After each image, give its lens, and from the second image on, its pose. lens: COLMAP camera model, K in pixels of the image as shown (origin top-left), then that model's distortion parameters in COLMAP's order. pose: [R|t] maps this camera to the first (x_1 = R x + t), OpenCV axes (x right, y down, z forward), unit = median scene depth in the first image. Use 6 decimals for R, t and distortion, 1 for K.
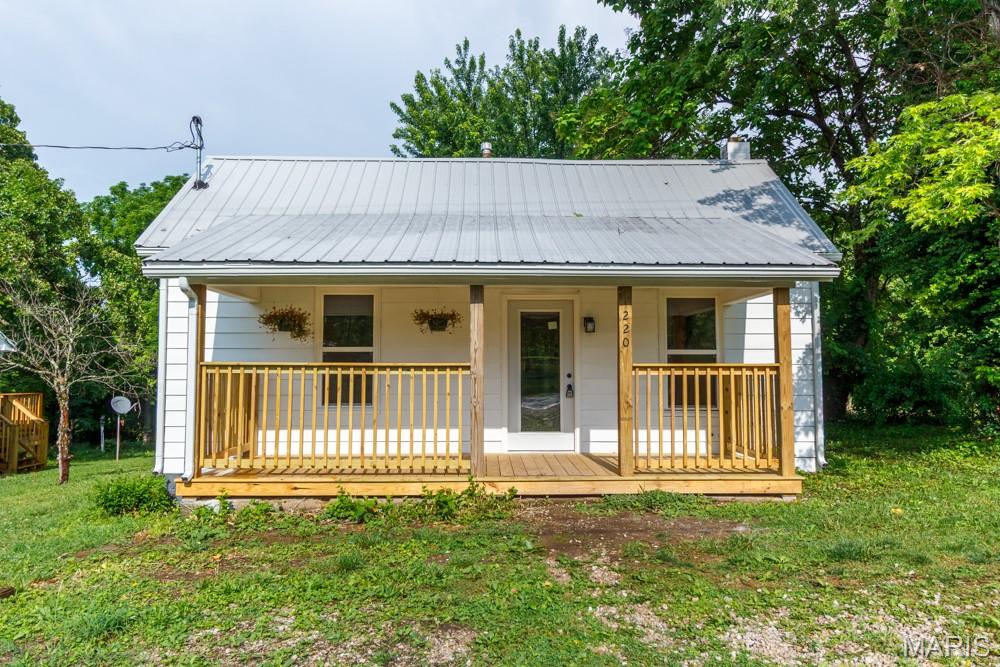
lens RADIAL K [[732.2, 0, 501.6], [0, 732.2, 325.0], [0, 0, 1]] dist [-0.011224, -0.001073]
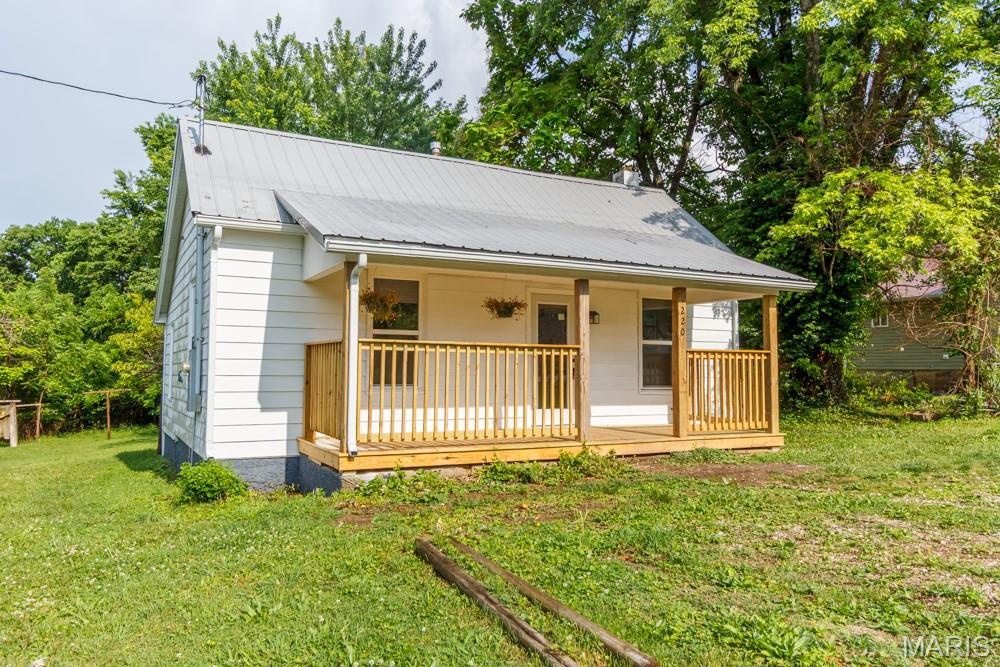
lens RADIAL K [[732.2, 0, 502.2], [0, 732.2, 337.5], [0, 0, 1]] dist [-0.011224, -0.001073]
pose [[0.898866, 0.027125, 0.437382, -0.527862], [-0.036321, 0.999260, 0.012673, 0.022474], [-0.436715, -0.027277, 0.899186, -0.000359]]
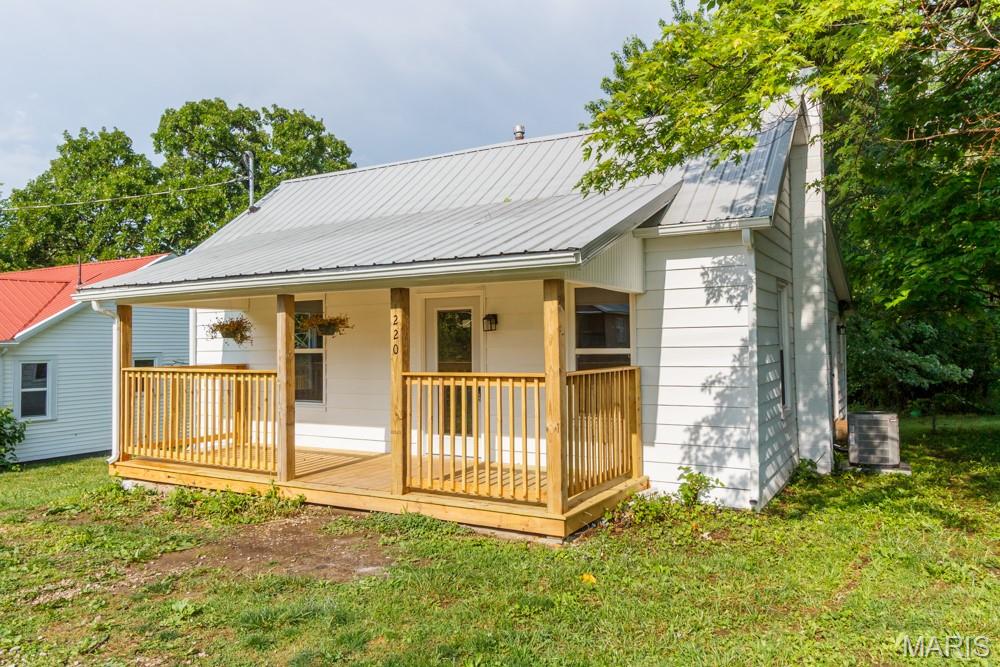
lens RADIAL K [[721.1, 0, 504.0], [0, 721.1, 337.0], [0, 0, 1]] dist [0.006706, -0.000001]
pose [[0.856962, -0.019727, -0.515003, 0.599155], [0.046632, 0.998136, 0.039362, -0.016699], [0.513266, -0.057748, 0.856284, 0.233106]]
